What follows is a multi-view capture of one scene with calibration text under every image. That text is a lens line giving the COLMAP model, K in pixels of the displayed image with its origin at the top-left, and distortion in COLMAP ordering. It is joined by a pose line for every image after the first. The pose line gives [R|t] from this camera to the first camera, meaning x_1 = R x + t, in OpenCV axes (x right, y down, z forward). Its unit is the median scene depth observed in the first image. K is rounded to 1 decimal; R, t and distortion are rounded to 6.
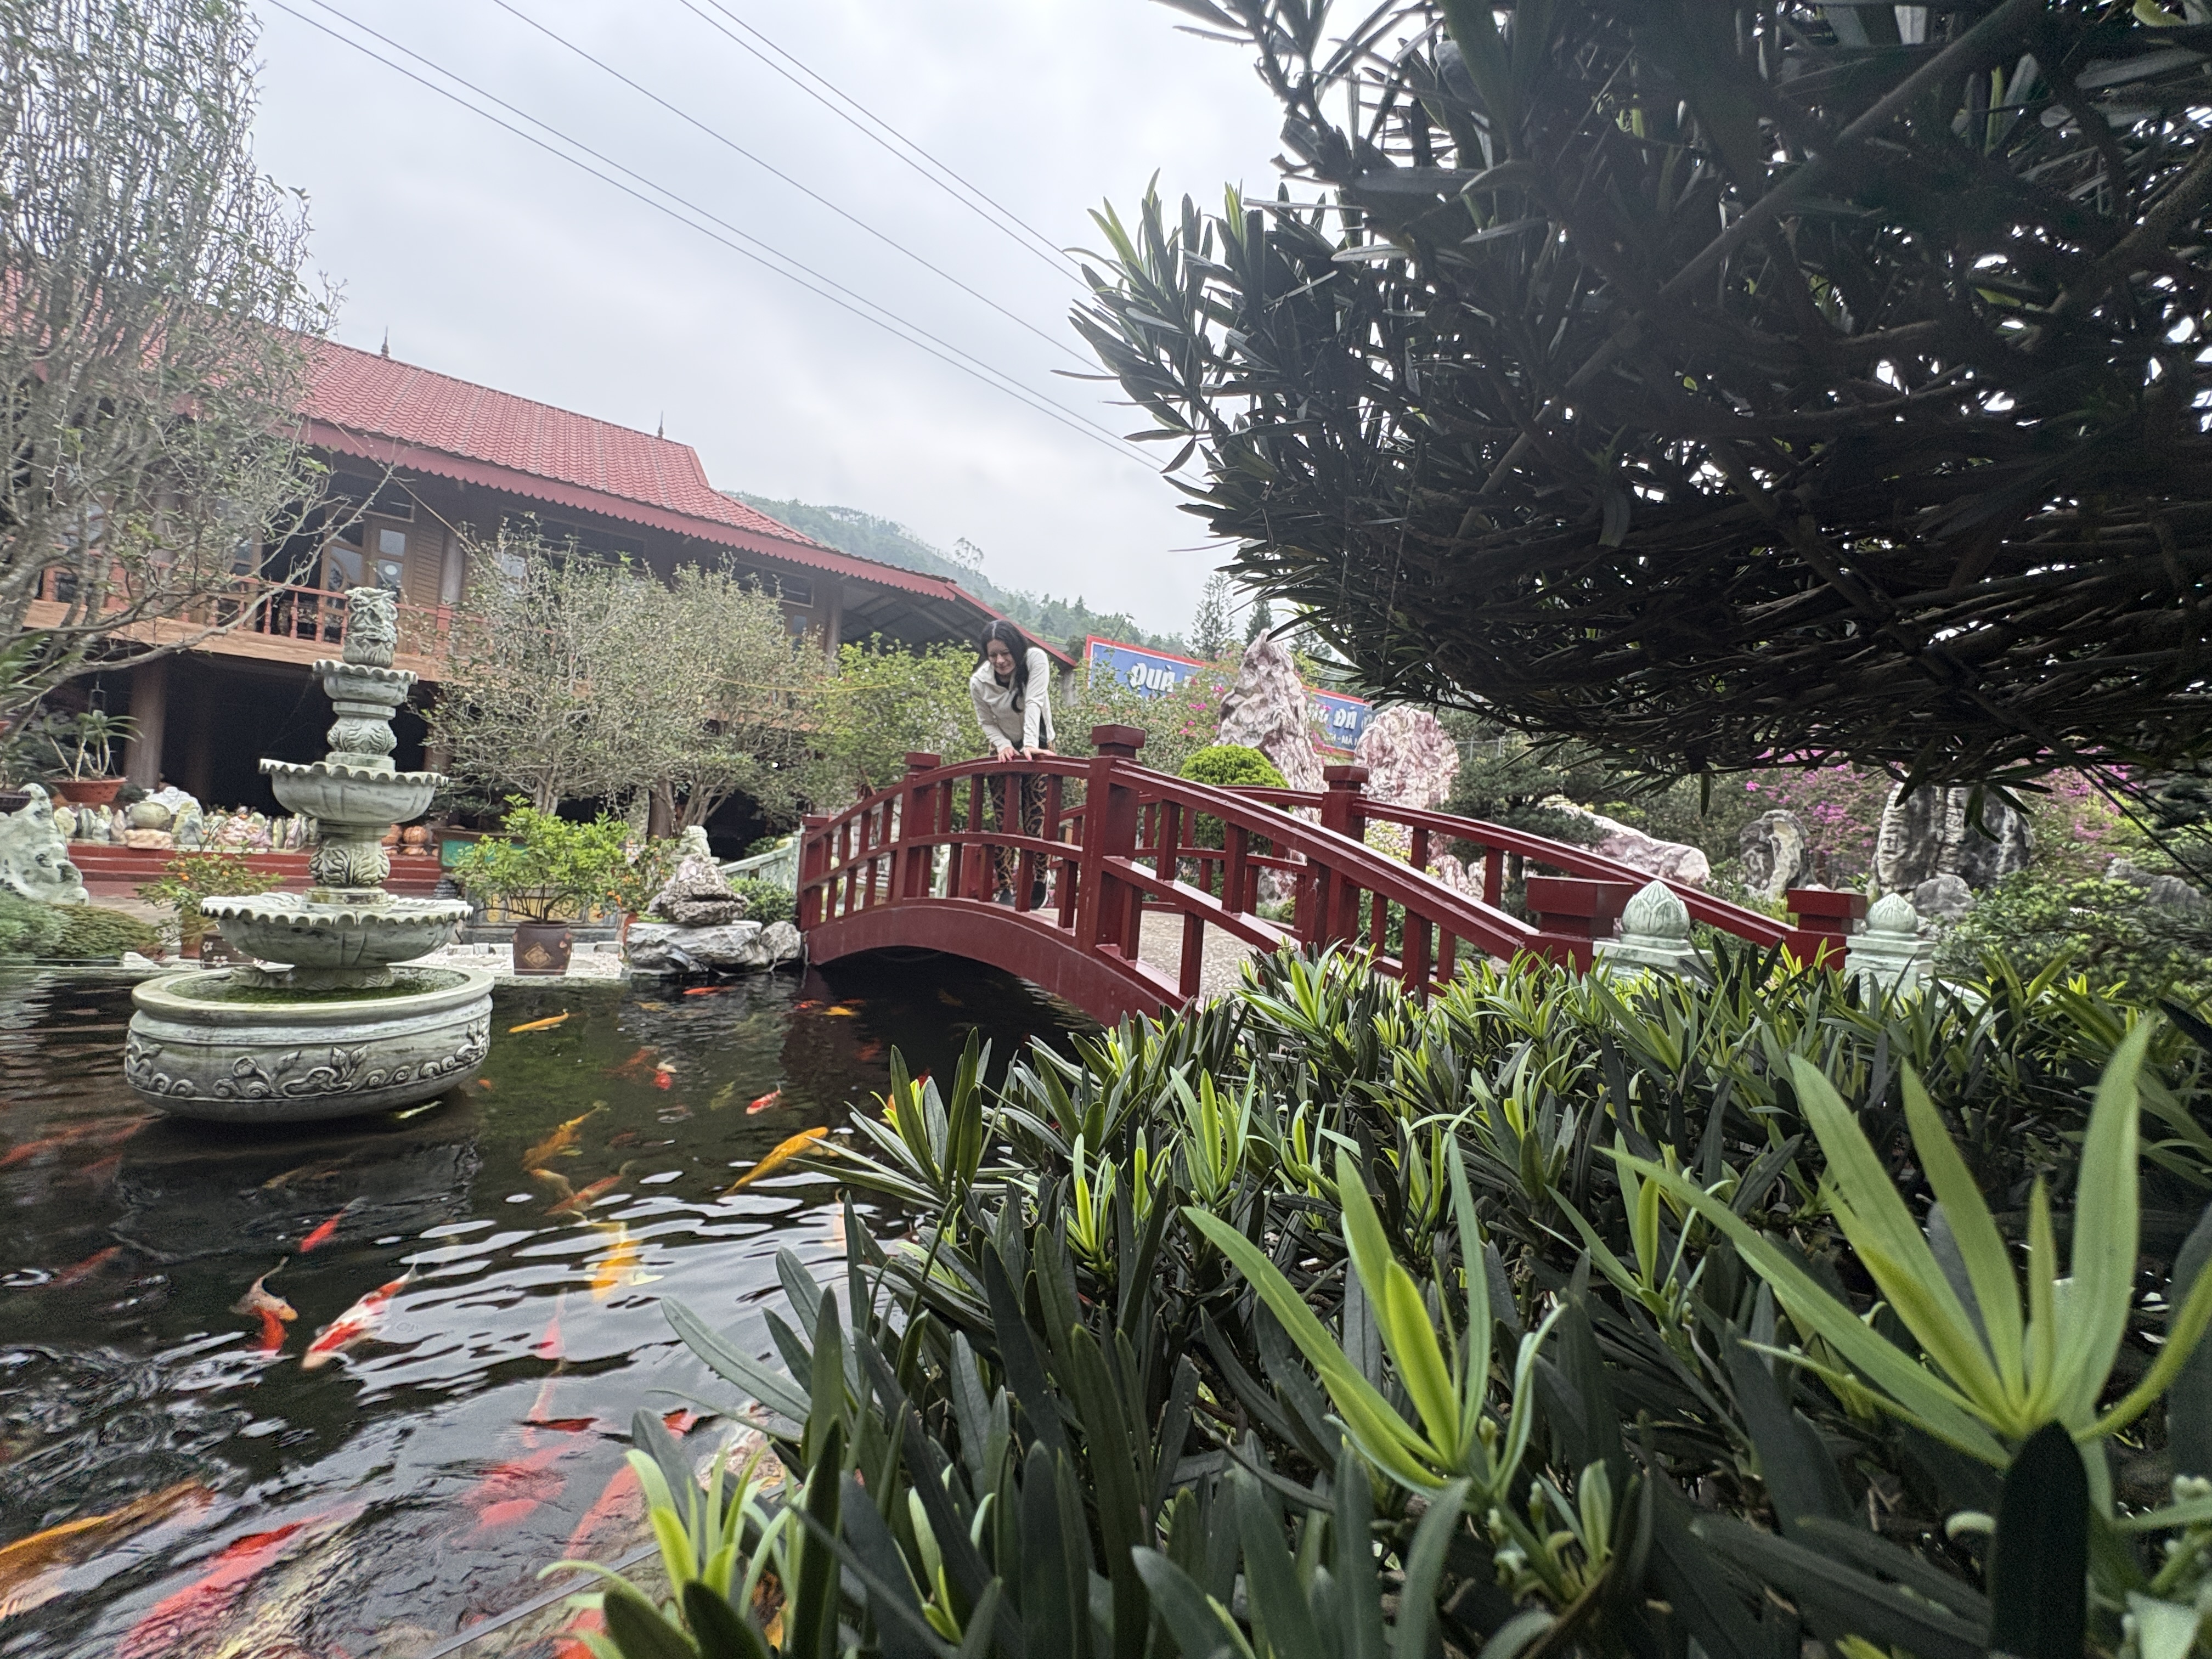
lens RADIAL K [[862.9, 0, 1098.2], [0, 862.9, 831.1], [0, 0, 1]] dist [-0.001134, -0.000002]
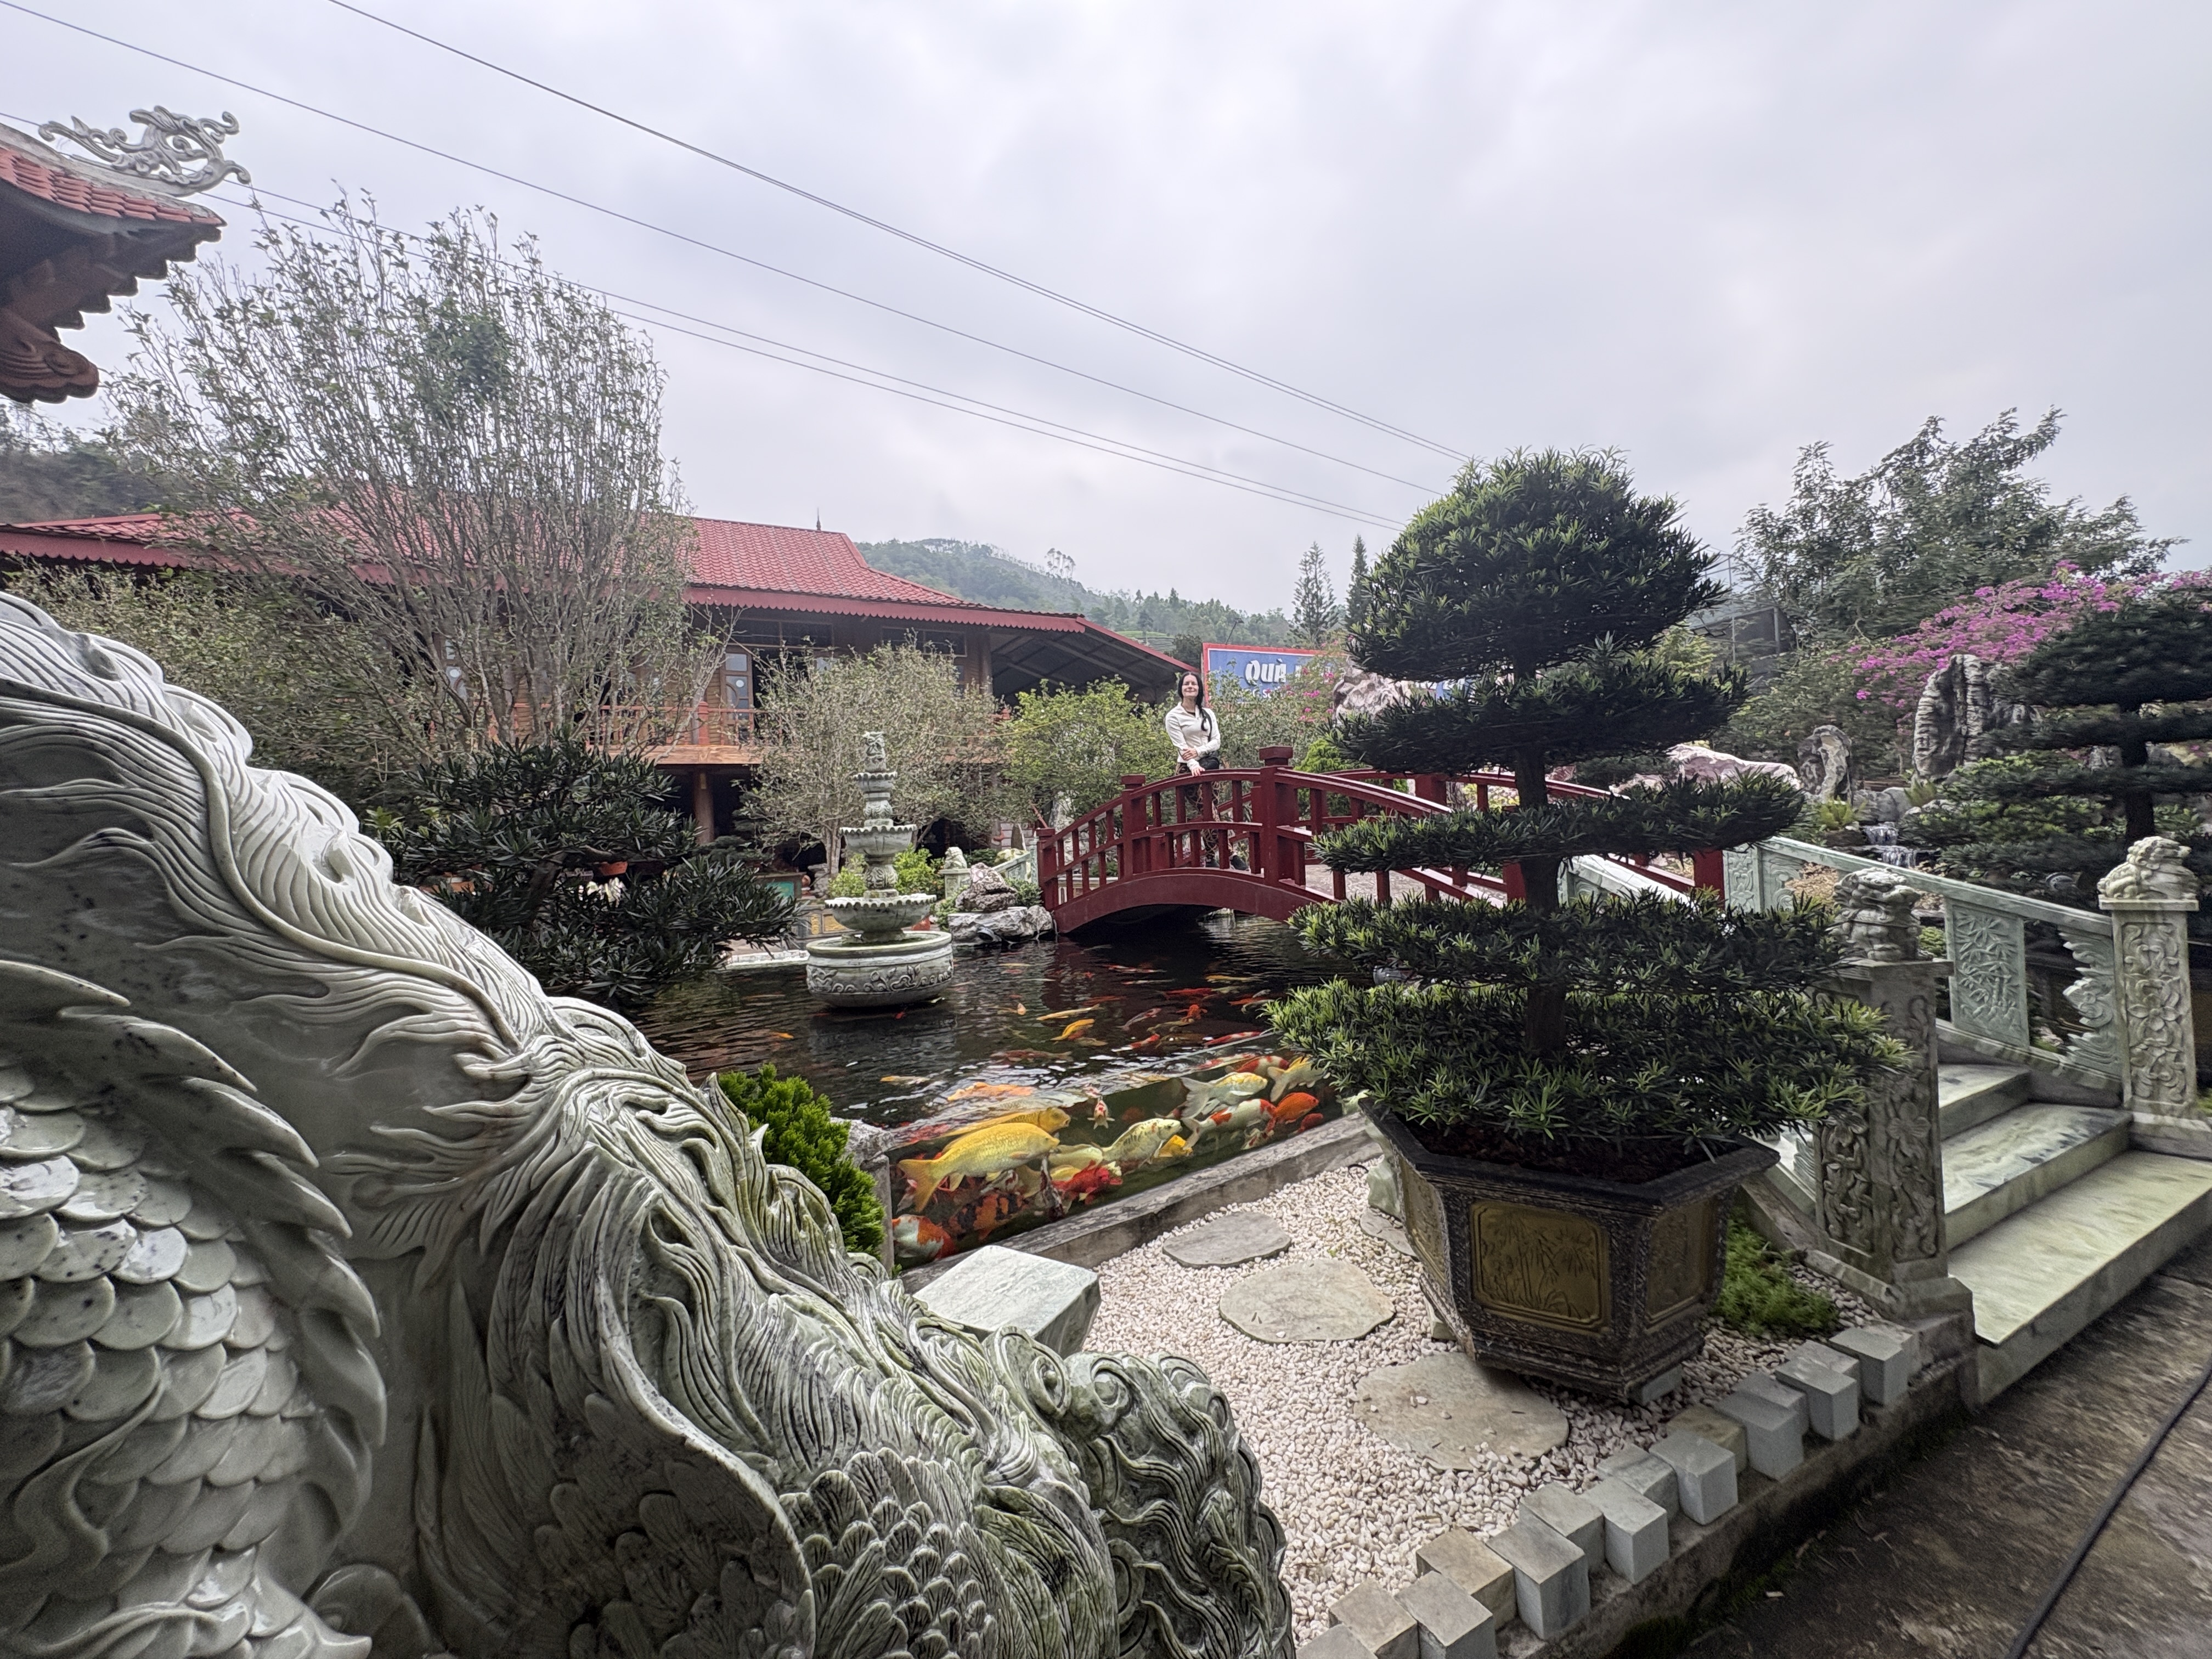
lens RADIAL K [[861.8, 0, 1106.0], [0, 861.8, 829.5], [0, 0, 1]] dist [0.000990, 0.000003]
pose [[0.983802, -0.121226, -0.132055, -0.068632], [0.121950, 0.992533, -0.002616, -0.000541], [0.131386, -0.013530, 0.991239, -0.478434]]
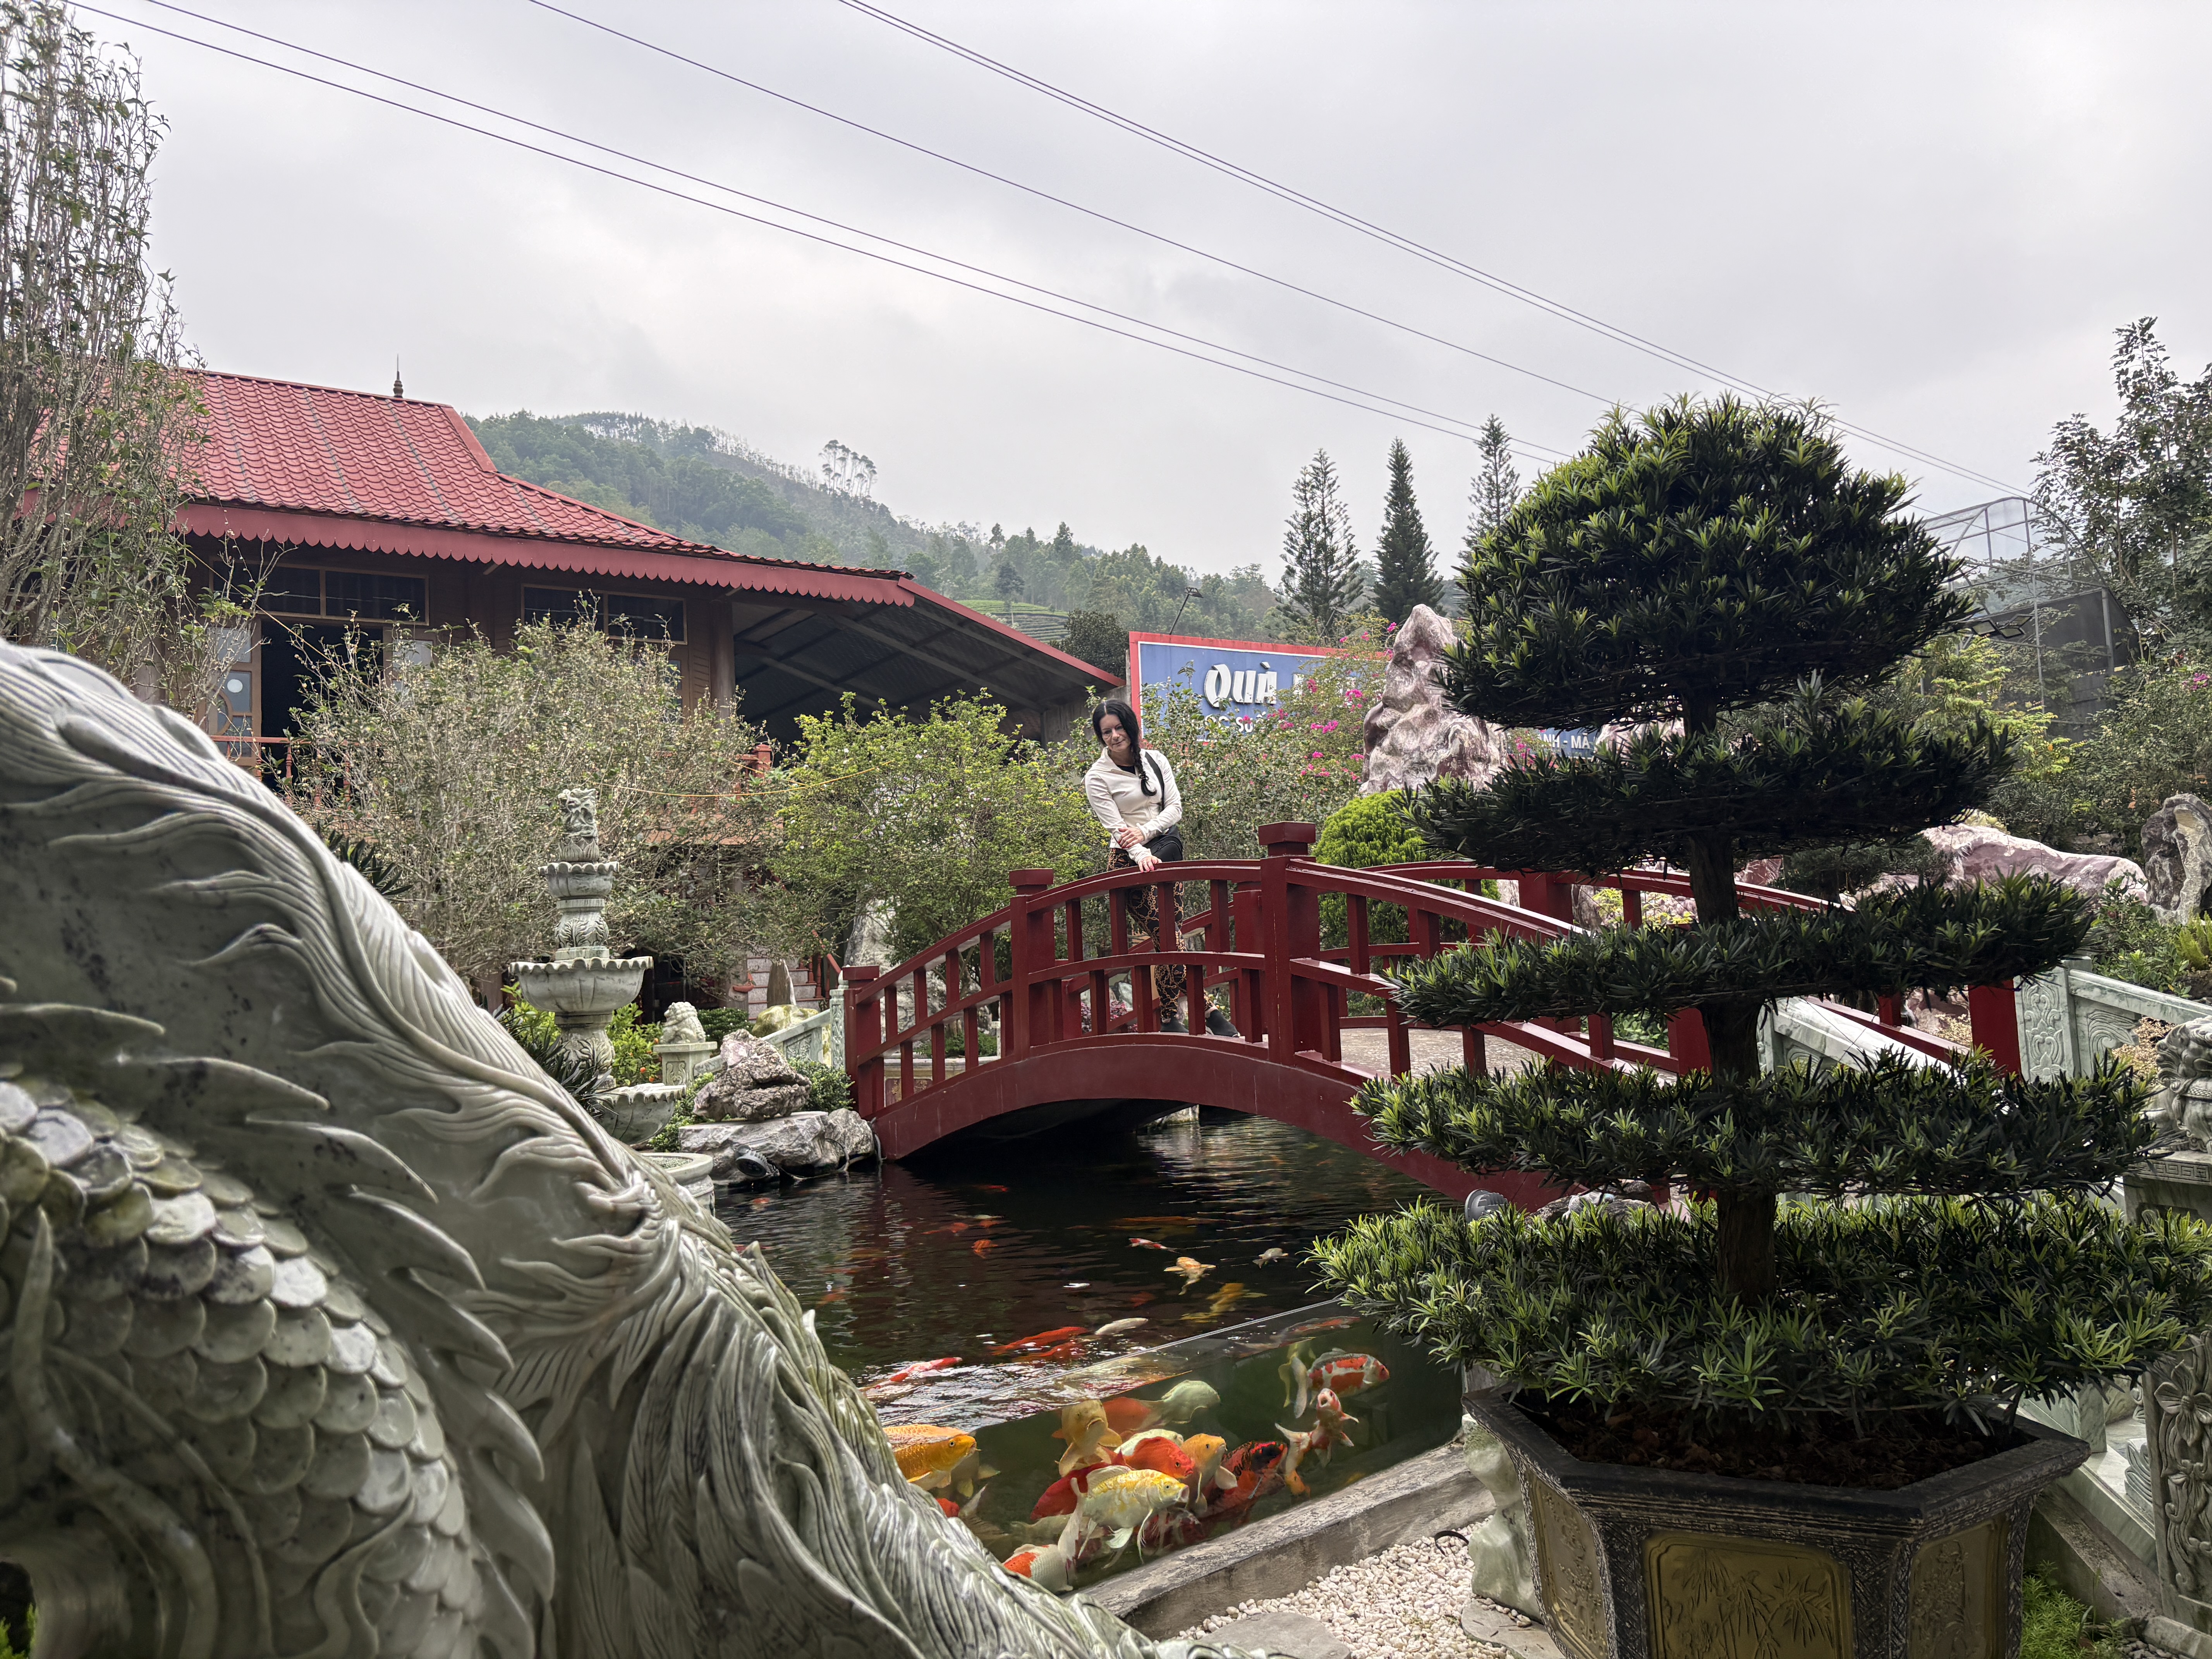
lens RADIAL K [[1637.4, 0, 1110.9], [0, 1637.4, 850.8], [0, 0, 1]] dist [0.044536, -0.042824]
pose [[0.992275, -0.123249, -0.014124, -0.104837], [0.122136, 0.990519, -0.062891, -0.000565], [0.021742, 0.060680, 0.997920, -0.578384]]
